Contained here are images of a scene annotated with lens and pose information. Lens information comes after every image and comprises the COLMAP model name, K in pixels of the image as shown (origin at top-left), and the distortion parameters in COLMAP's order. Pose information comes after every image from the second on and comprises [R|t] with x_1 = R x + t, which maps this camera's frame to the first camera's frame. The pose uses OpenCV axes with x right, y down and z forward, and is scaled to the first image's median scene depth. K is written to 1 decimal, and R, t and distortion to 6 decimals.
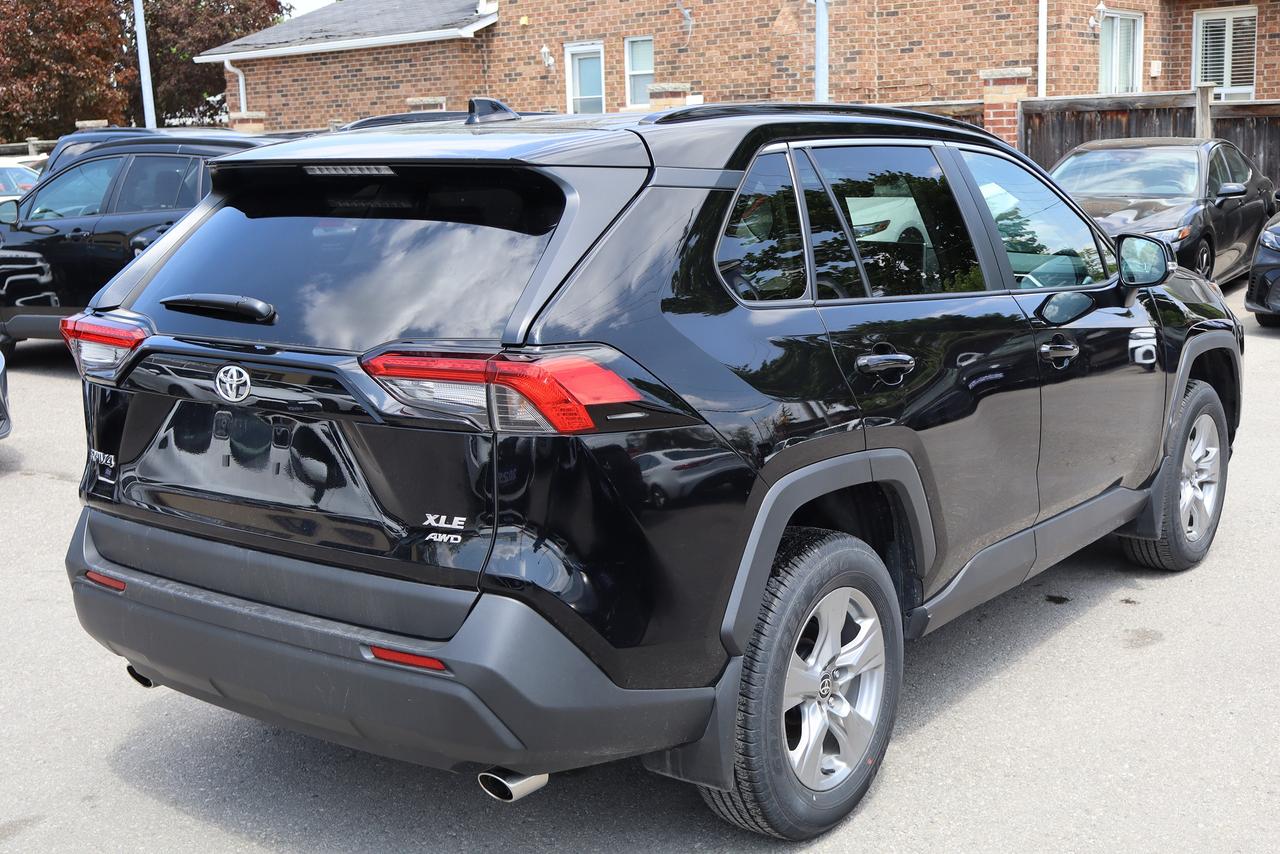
lens RADIAL K [[1561.3, 0, 641.0], [0, 1561.3, 422.0], [0, 0, 1]] dist [-0.011566, 0.000000]
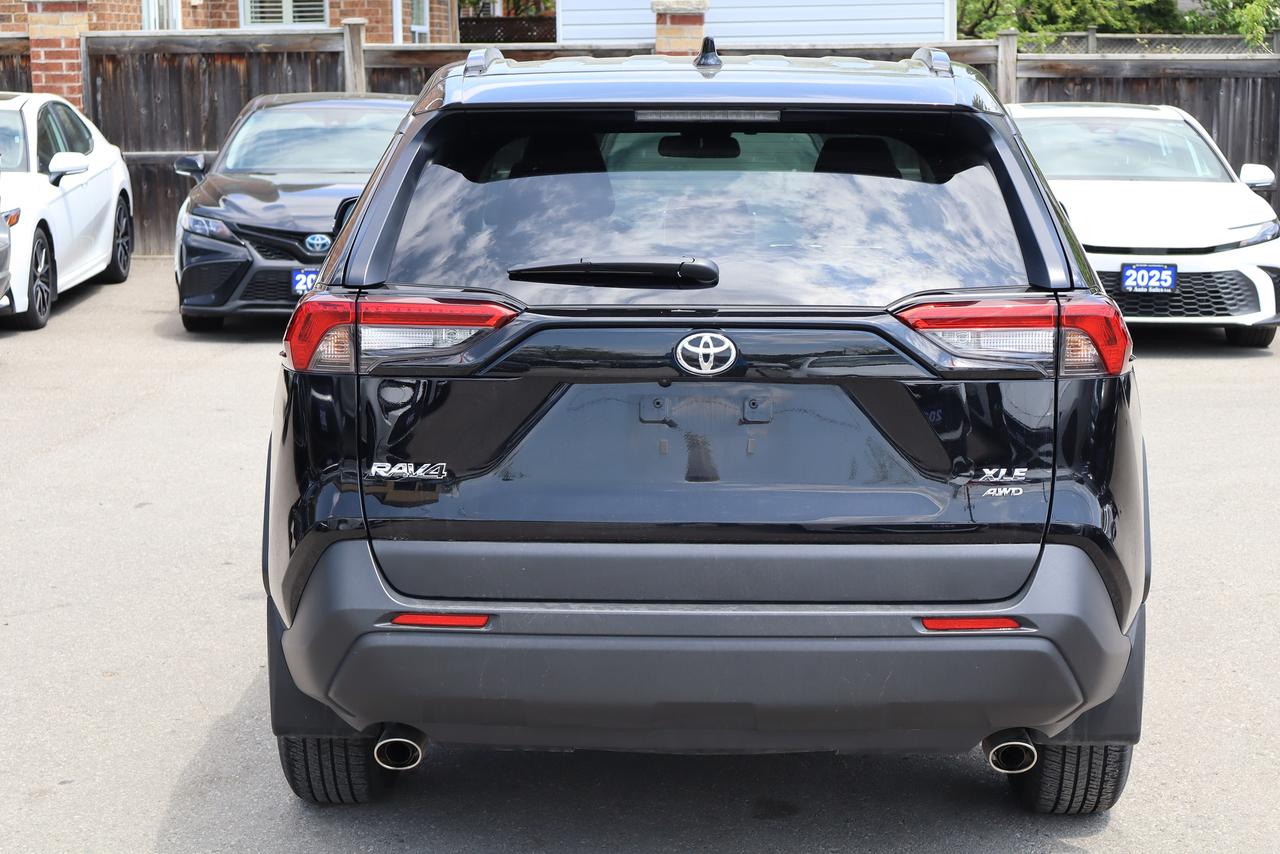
lens RADIAL K [[2558.9, 0, 635.7], [0, 2558.9, 430.5], [0, 0, 1]] dist [0.024102, 0.000000]
pose [[0.811098, -0.062089, 0.581605, -0.227233], [0.090836, 0.995657, -0.020388, 0.008862], [-0.577814, 0.069367, 0.813215, -0.030005]]
